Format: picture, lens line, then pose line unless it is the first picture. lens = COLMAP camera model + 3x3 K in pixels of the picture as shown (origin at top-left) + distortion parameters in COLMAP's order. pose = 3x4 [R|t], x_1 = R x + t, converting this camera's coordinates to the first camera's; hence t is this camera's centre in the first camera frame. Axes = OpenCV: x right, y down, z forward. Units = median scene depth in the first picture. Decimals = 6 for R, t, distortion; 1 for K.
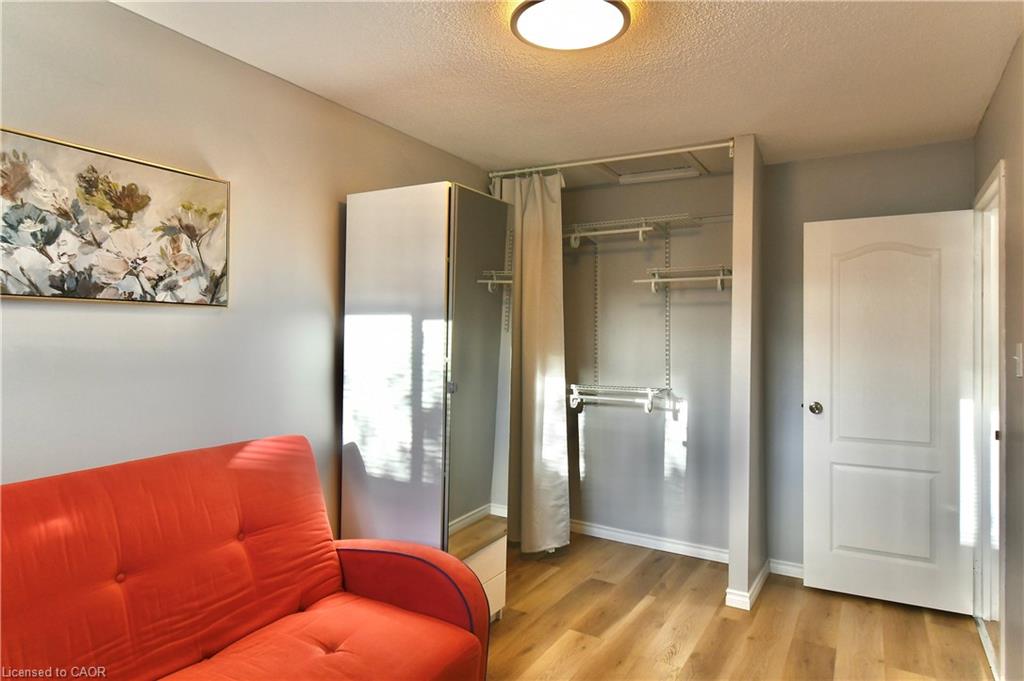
lens RADIAL K [[595.2, 0, 513.1], [0, 595.2, 338.9], [0, 0, 1]] dist [0.000137, -0.000129]
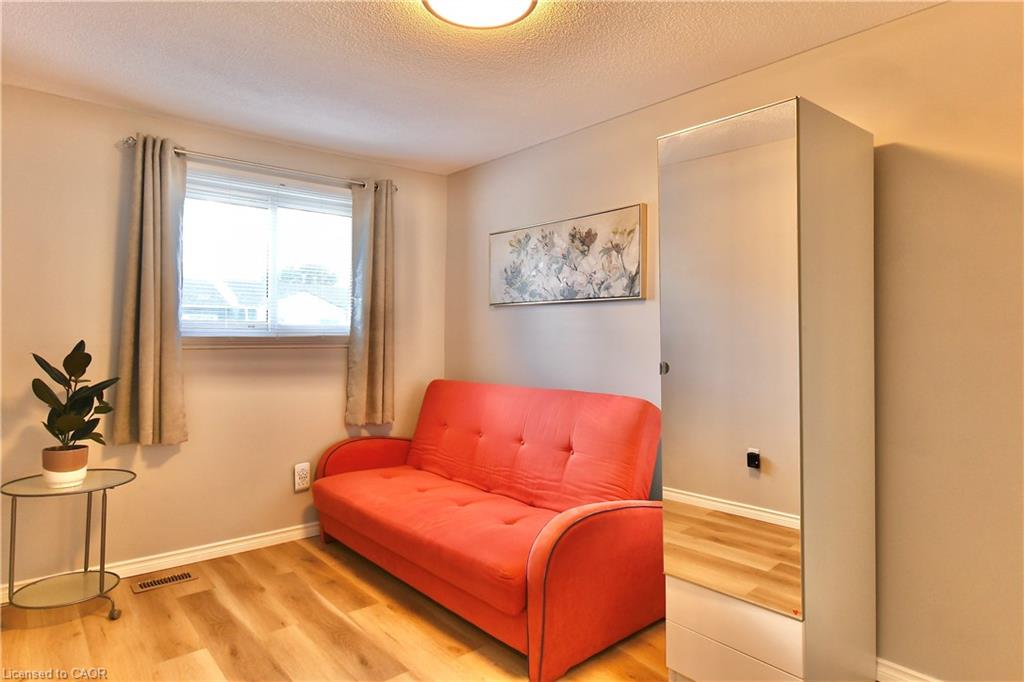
lens RADIAL K [[595.2, 0, 512.4], [0, 595.2, 335.3], [0, 0, 1]] dist [0.000137, -0.000129]
pose [[-0.316330, -0.005281, -0.948635, 0.988936], [-0.009465, 0.999952, -0.002410, 0.043196], [0.948602, 0.008217, -0.316365, 1.298674]]
